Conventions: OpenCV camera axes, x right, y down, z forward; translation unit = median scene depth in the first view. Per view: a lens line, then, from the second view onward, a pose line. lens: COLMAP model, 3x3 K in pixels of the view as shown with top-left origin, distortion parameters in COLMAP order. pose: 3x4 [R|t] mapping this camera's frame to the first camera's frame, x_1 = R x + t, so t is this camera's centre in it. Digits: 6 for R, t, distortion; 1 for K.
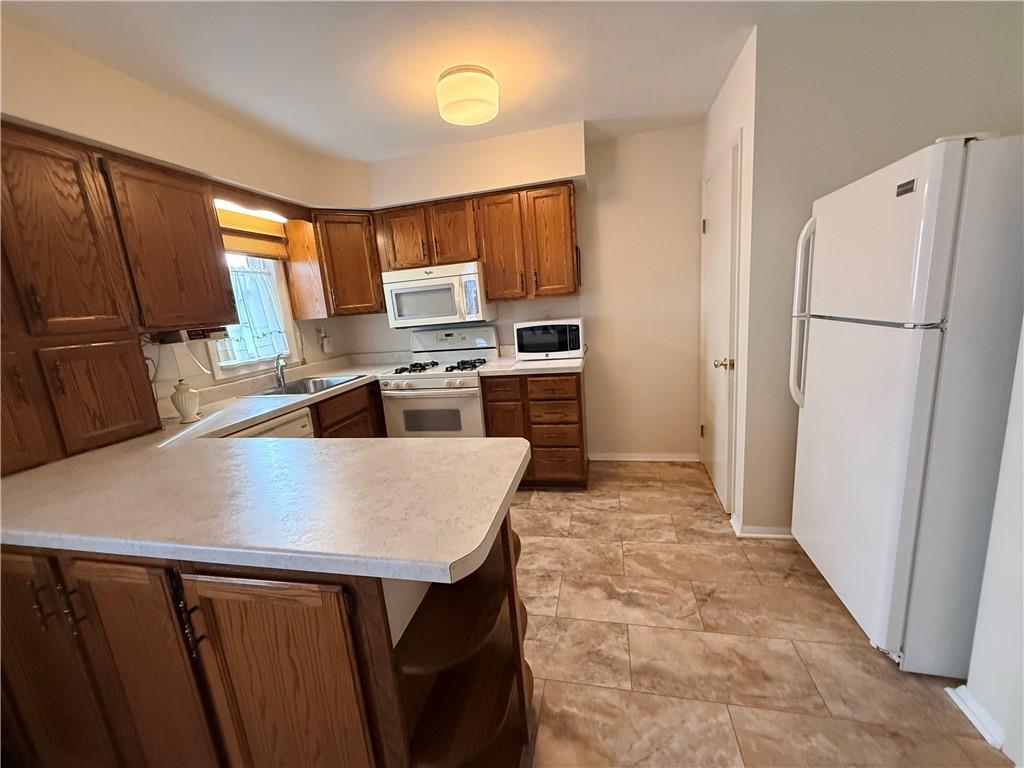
lens RADIAL K [[405.8, 0, 509.3], [0, 405.8, 385.0], [0, 0, 1]] dist [0.000203, -0.000165]
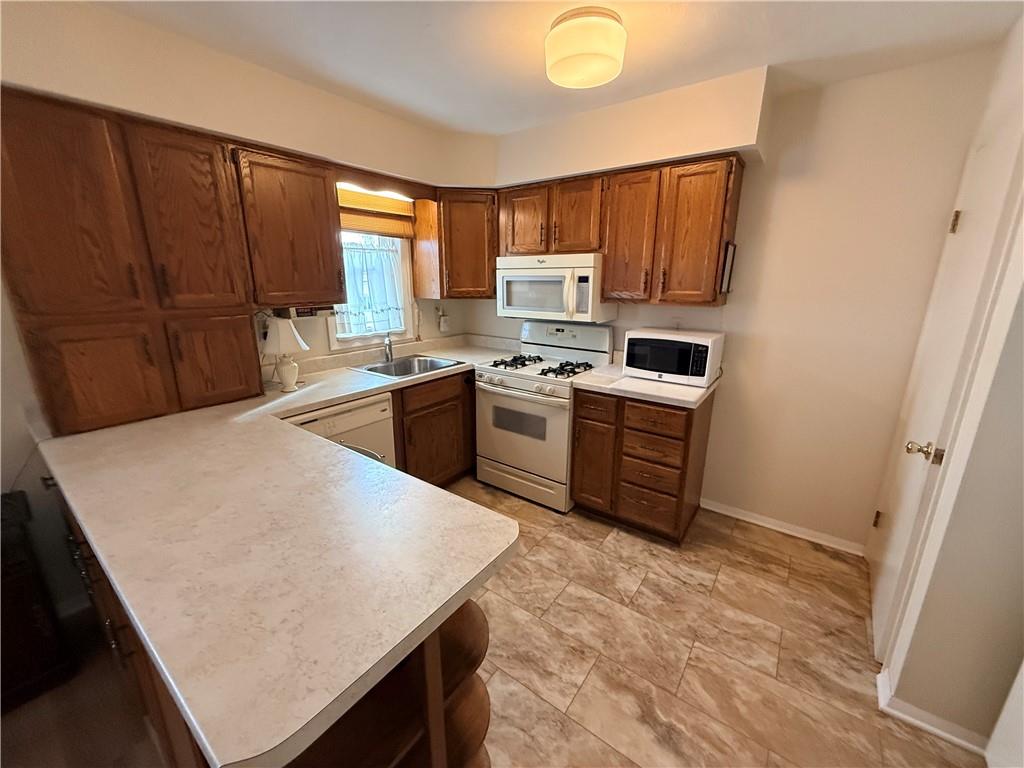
lens RADIAL K [[405.8, 0, 509.3], [0, 405.8, 385.0], [0, 0, 1]] dist [0.000203, -0.000165]
pose [[0.914719, 0.183858, -0.359840, 0.118820], [-0.156381, 0.982173, 0.104312, -0.098543], [0.372604, -0.039144, 0.927165, 0.141296]]
